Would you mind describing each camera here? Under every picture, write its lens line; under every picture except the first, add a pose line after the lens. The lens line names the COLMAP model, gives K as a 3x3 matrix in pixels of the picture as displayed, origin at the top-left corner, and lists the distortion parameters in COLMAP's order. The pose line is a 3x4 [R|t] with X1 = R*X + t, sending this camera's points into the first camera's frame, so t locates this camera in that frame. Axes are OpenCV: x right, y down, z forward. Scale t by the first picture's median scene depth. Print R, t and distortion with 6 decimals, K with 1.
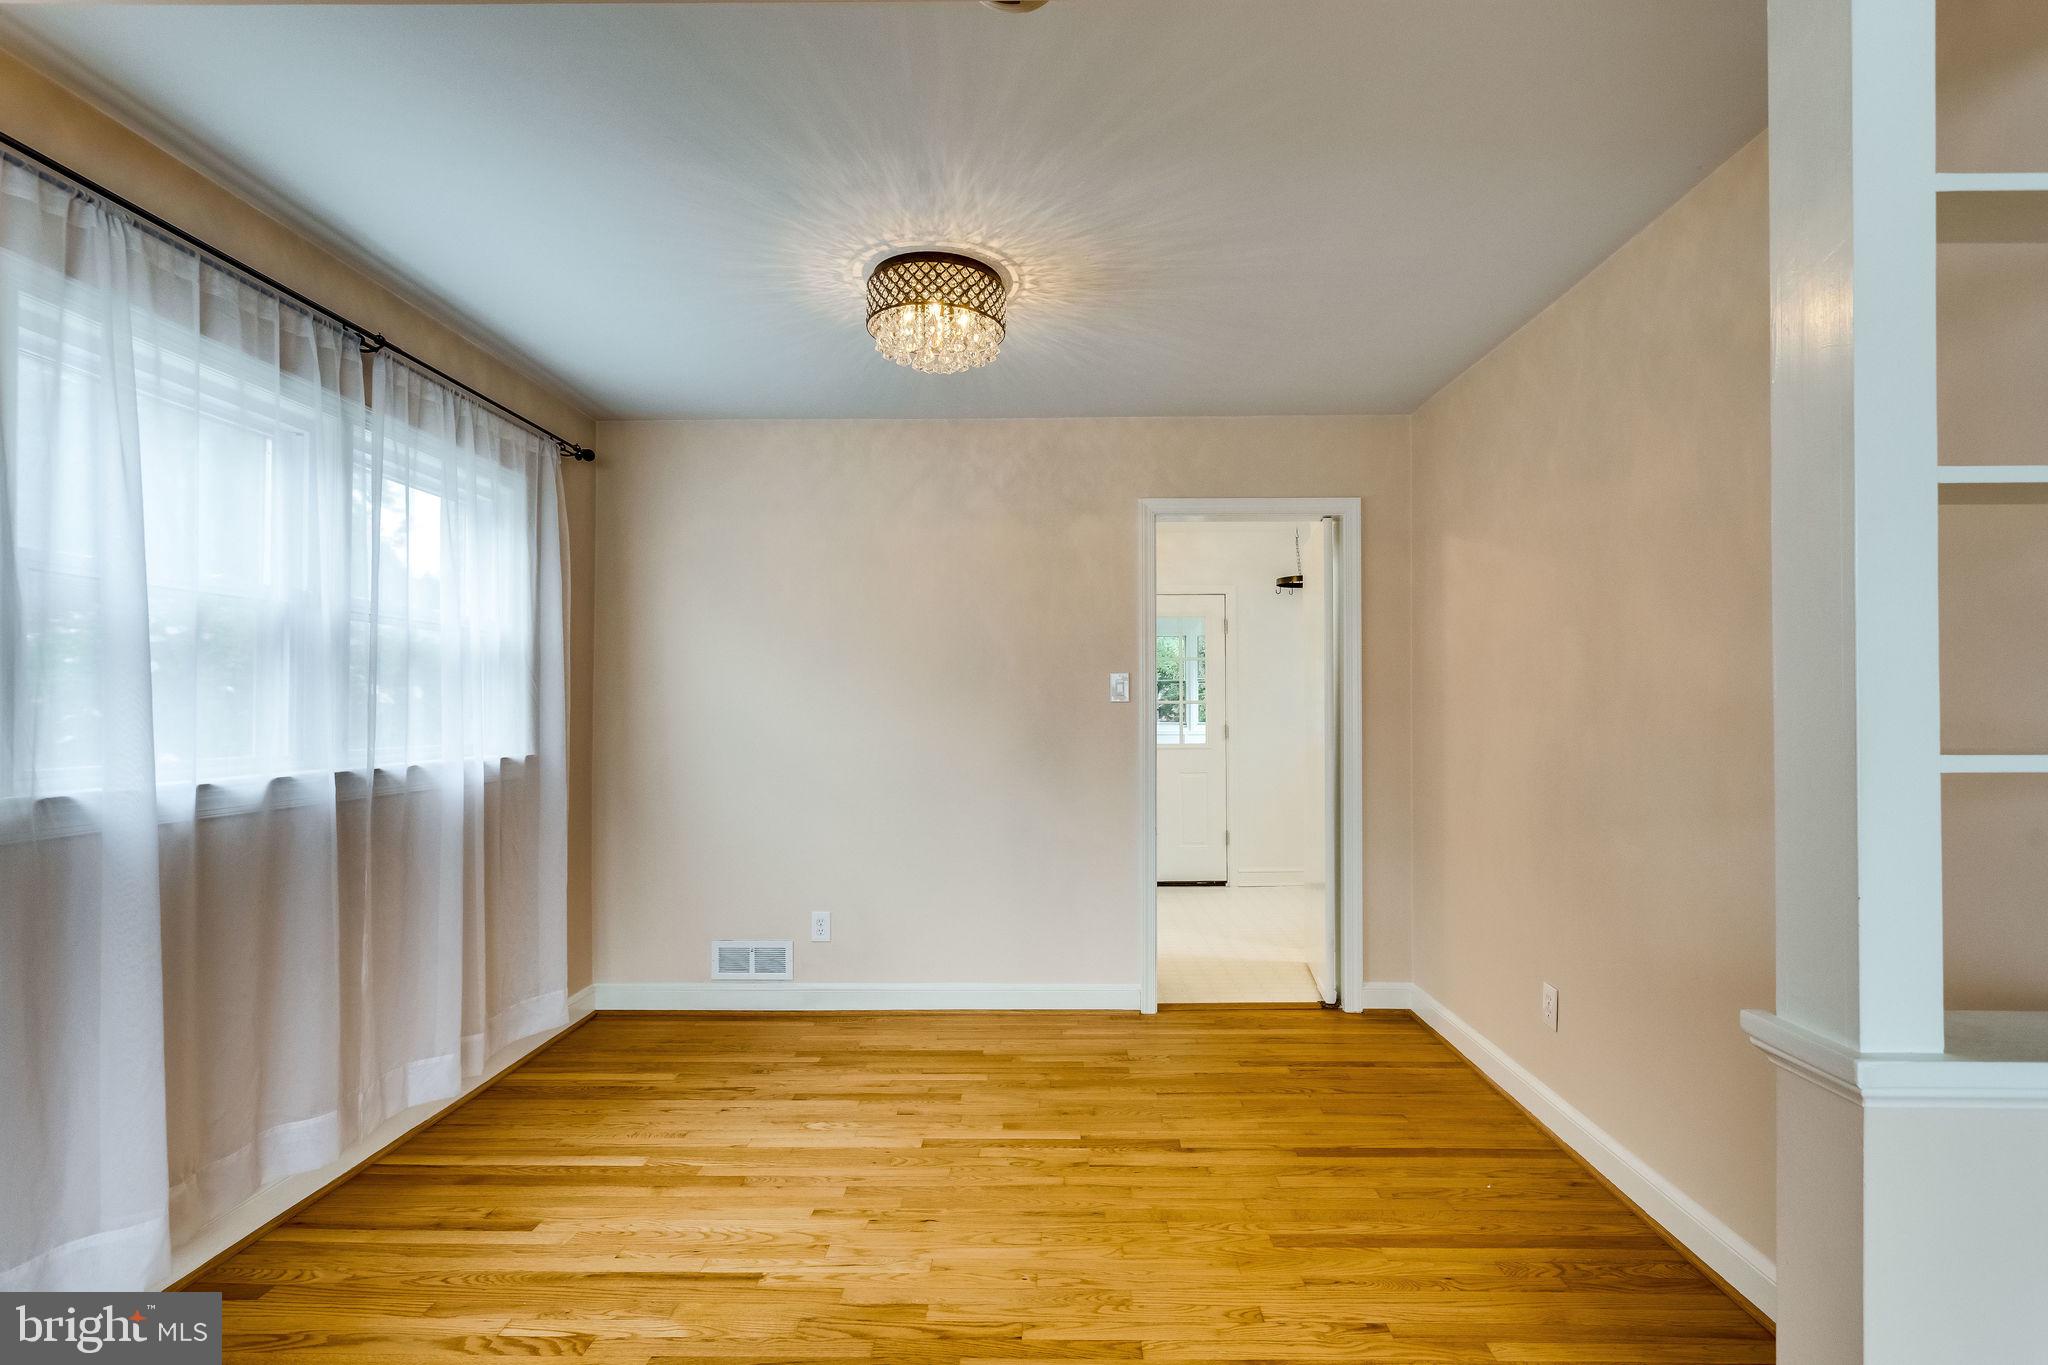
lens RADIAL K [[979.2, 0, 1053.7], [0, 979.2, 694.2], [0, 0, 1]] dist [0.001178, 0.000194]
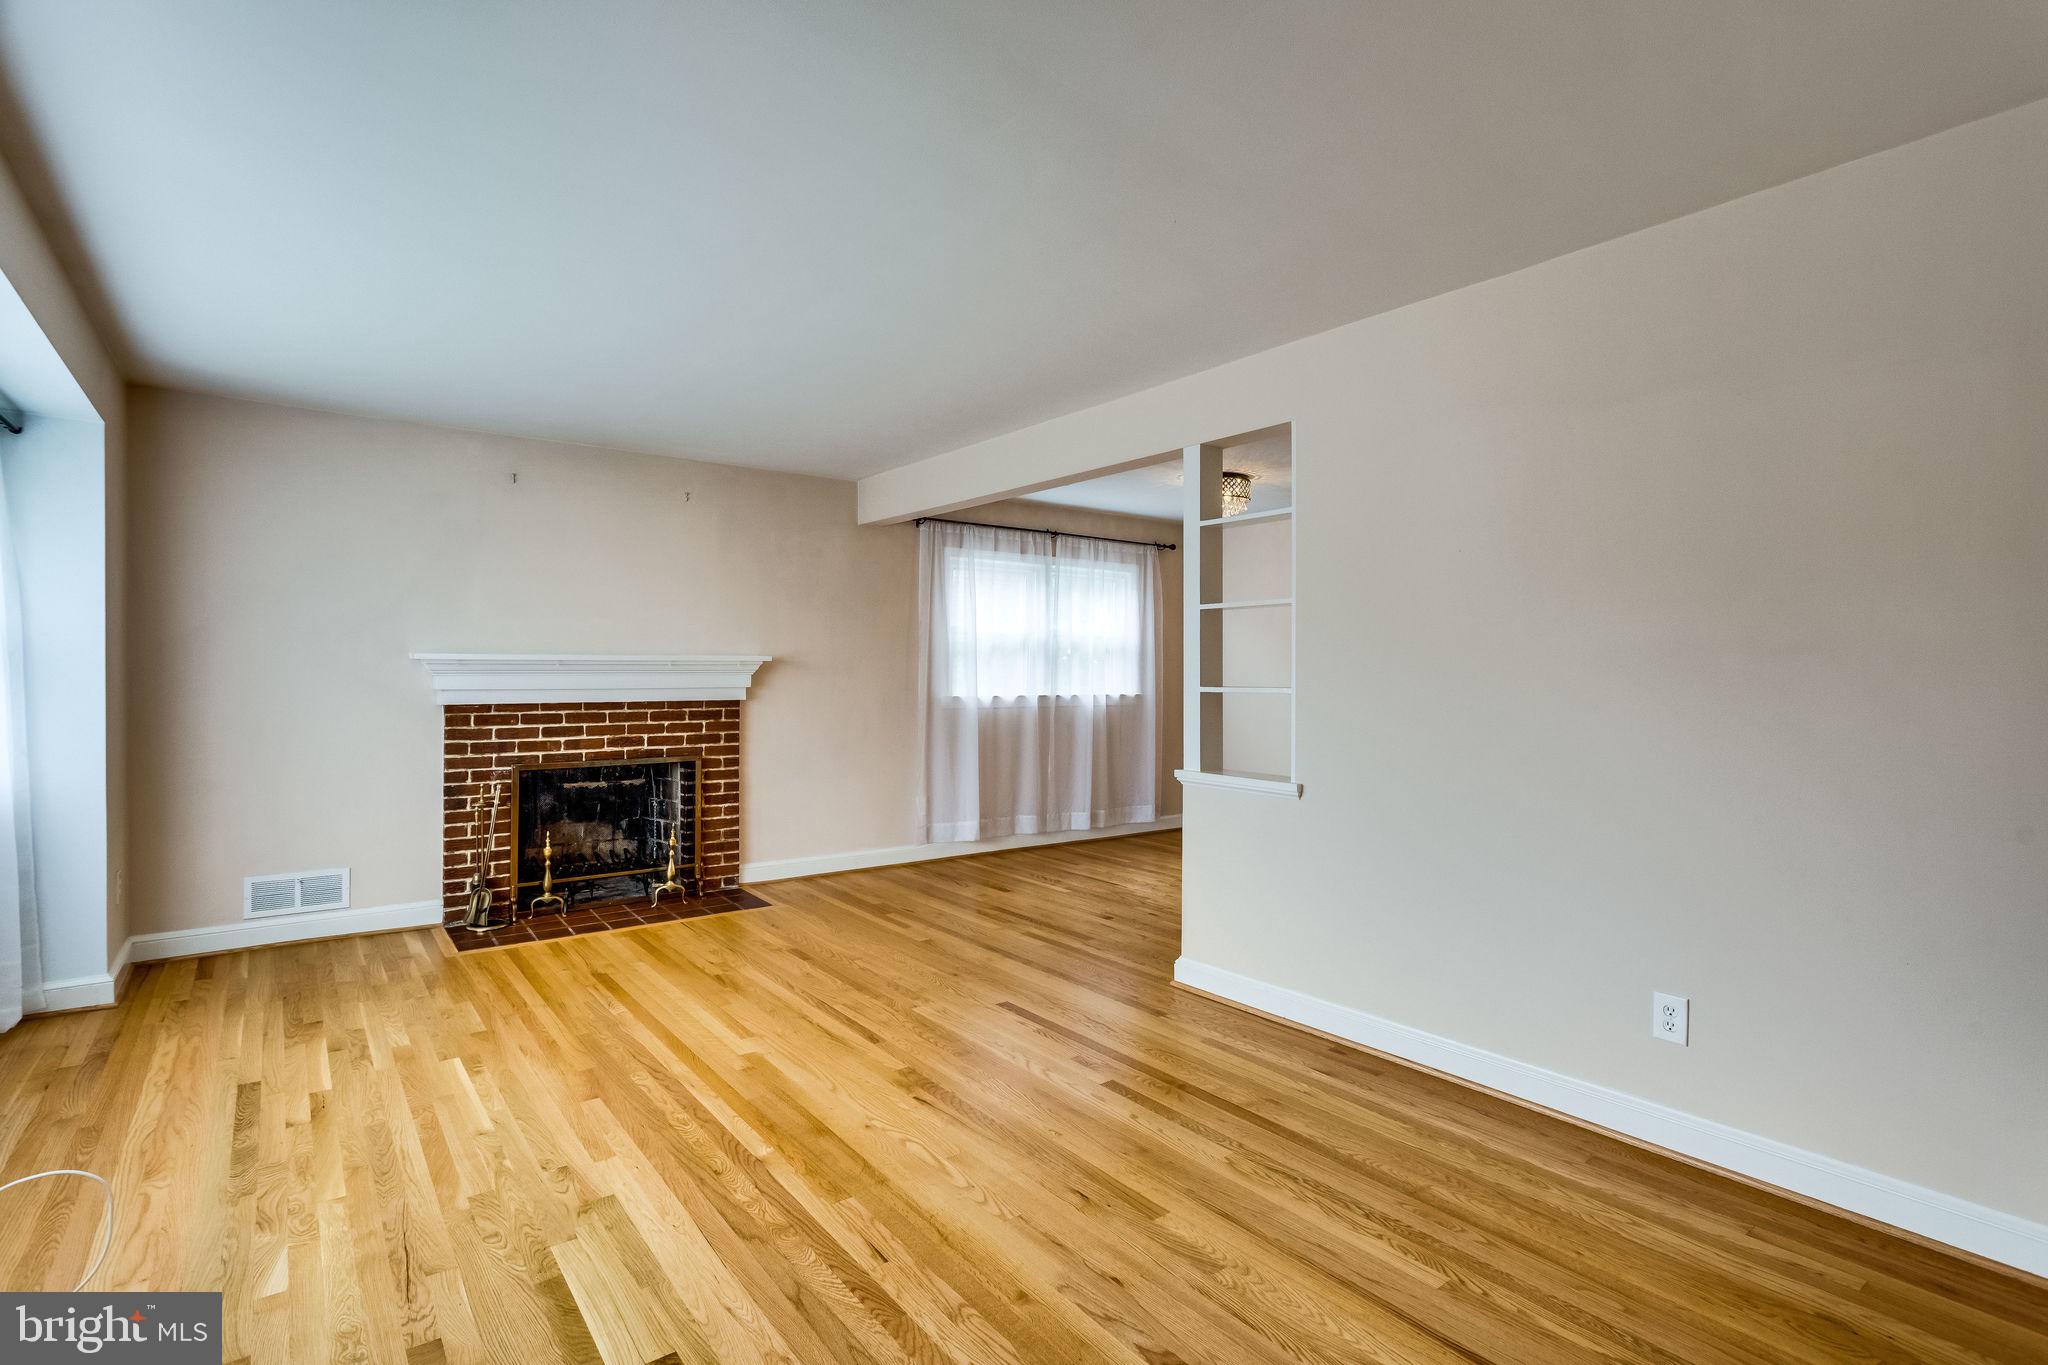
lens RADIAL K [[997.2, 0, 1031.6], [0, 997.2, 683.3], [0, 0, 1]] dist [0.001910, 0.000748]
pose [[0.608435, 0.015385, -0.793455, 1.476097], [0.001019, 0.999796, 0.020168, -0.009437], [0.793603, -0.013079, 0.608295, -0.720724]]
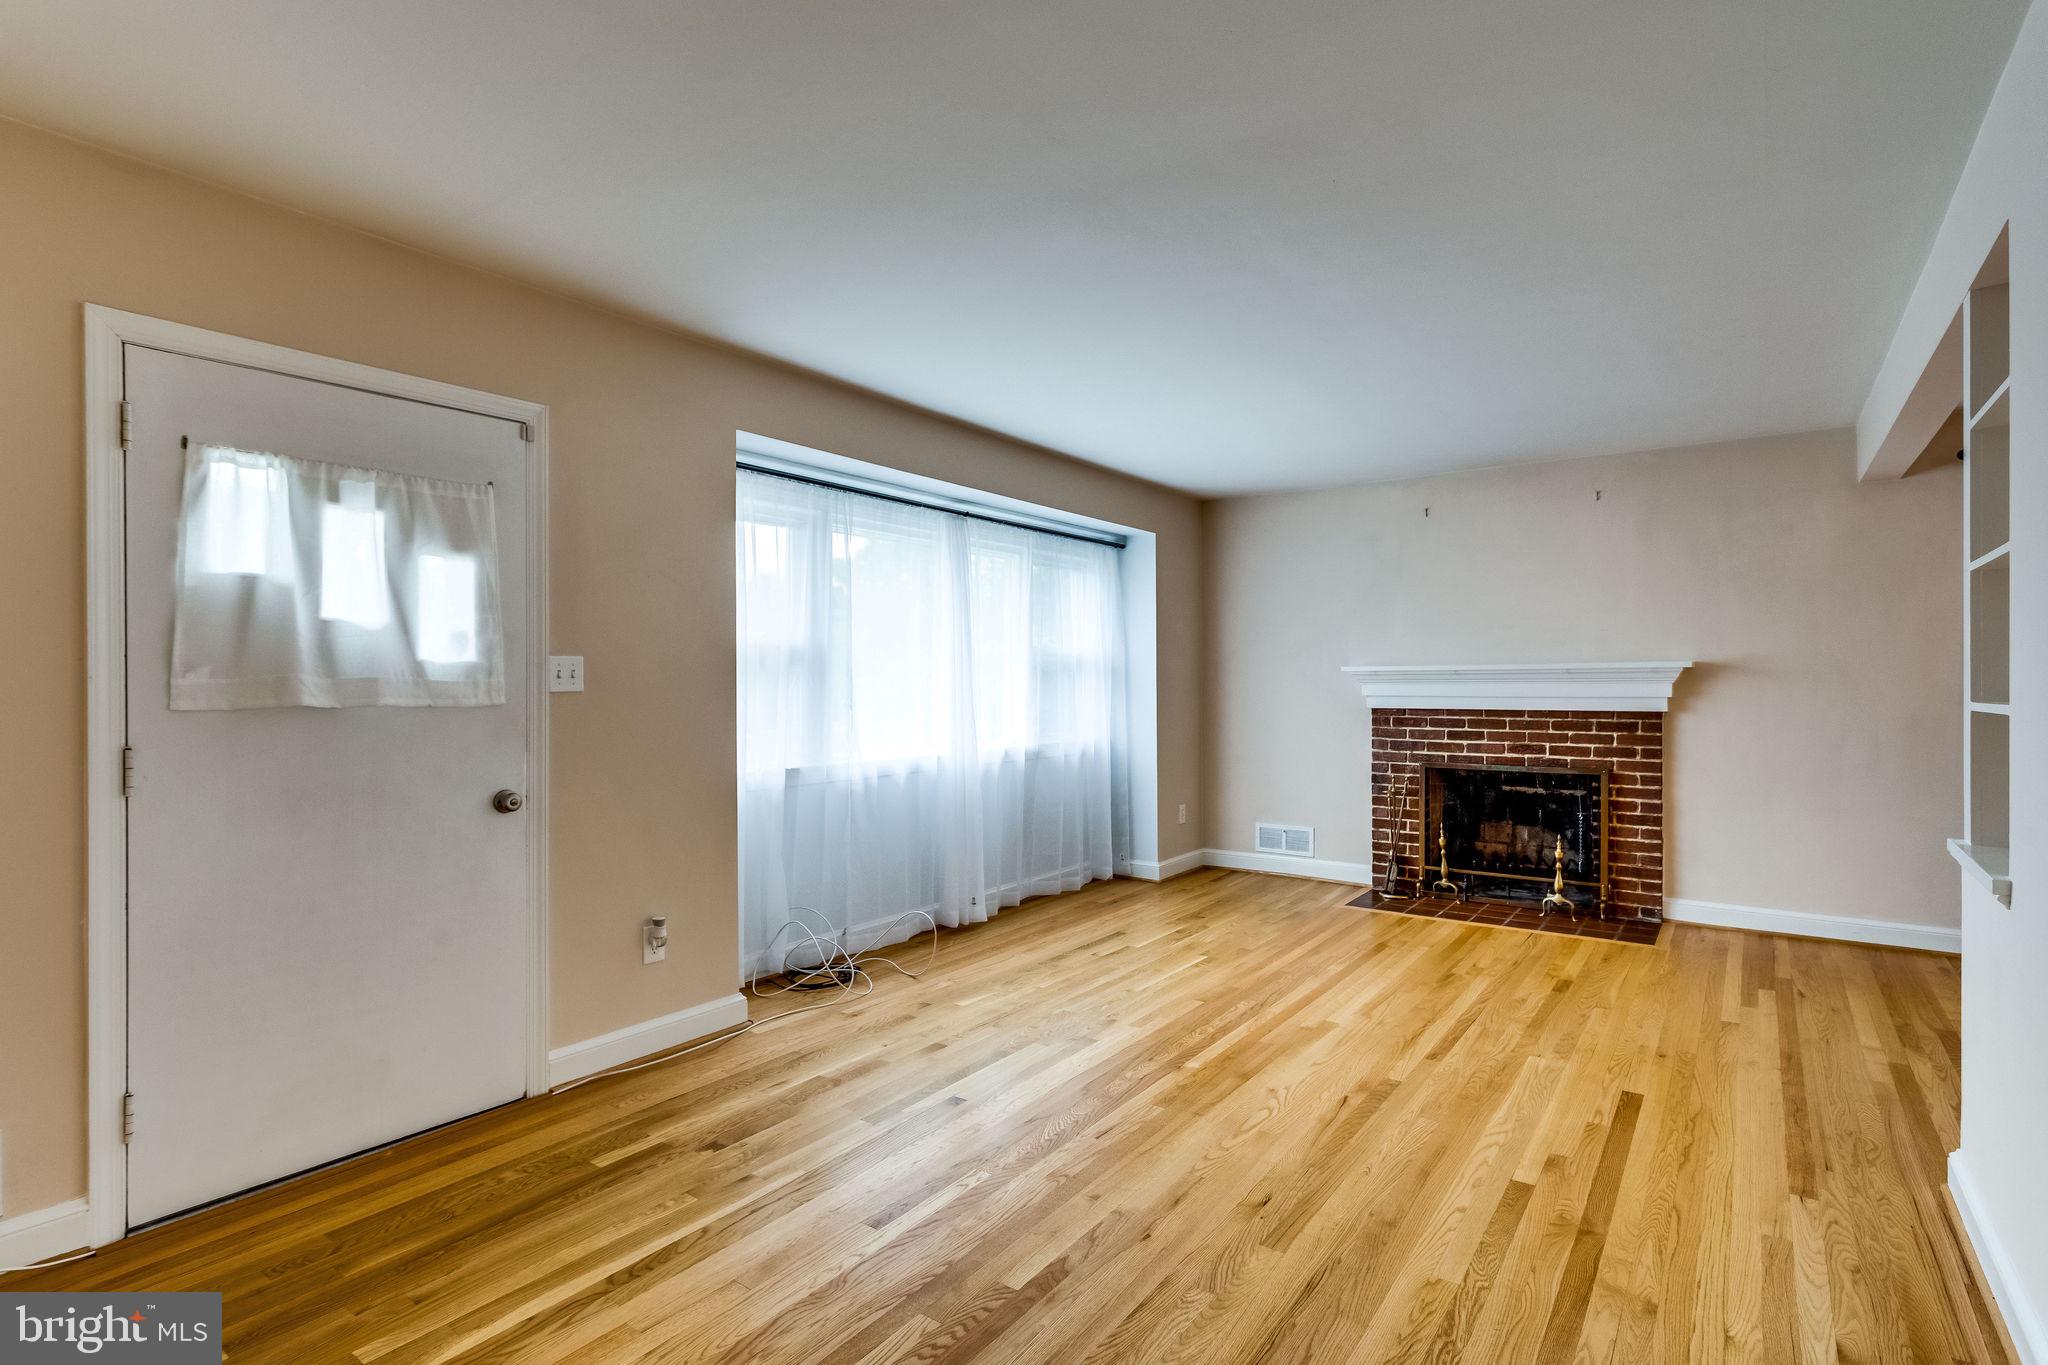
lens RADIAL K [[997.2, 0, 1031.6], [0, 997.2, 683.3], [0, 0, 1]] dist [0.001910, 0.000748]
pose [[-0.583835, 0.006756, -0.811844, 1.660138], [0.011409, 0.999935, 0.000117, 0.001205], [0.811792, -0.009194, -0.583875, 0.282994]]
